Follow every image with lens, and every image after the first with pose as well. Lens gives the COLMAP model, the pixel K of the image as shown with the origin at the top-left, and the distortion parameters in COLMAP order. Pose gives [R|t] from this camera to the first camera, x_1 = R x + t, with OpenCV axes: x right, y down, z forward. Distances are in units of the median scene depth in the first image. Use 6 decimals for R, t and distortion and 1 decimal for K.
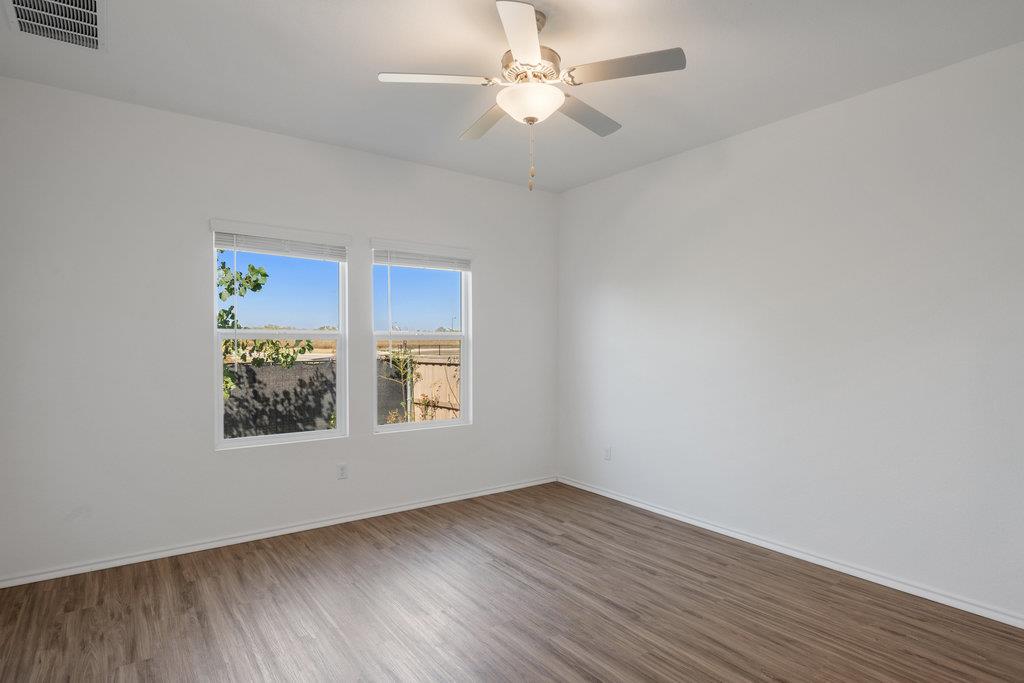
lens RADIAL K [[531.3, 0, 508.4], [0, 531.3, 342.7], [0, 0, 1]] dist [-0.002988, -0.003124]
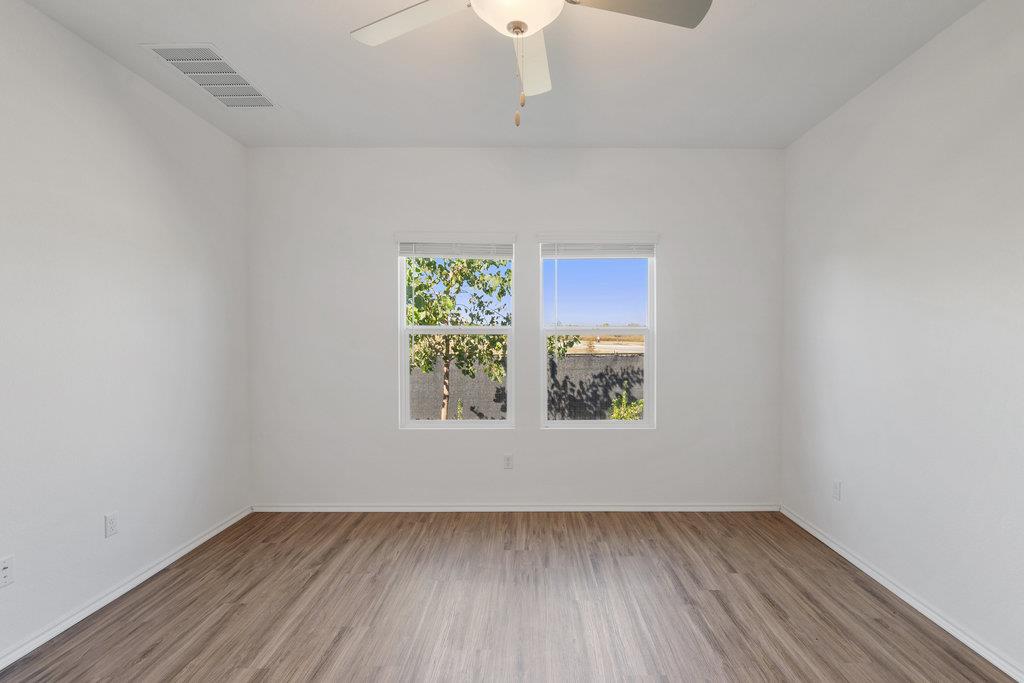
lens RADIAL K [[467.0, 0, 537.4], [0, 467.0, 334.5], [0, 0, 1]] dist [-0.001505, -0.003095]
pose [[0.818449, -0.004433, -0.574562, 0.257717], [0.001653, 0.999984, -0.005361, -0.000036], [0.574576, 0.003438, 0.818444, 0.288681]]
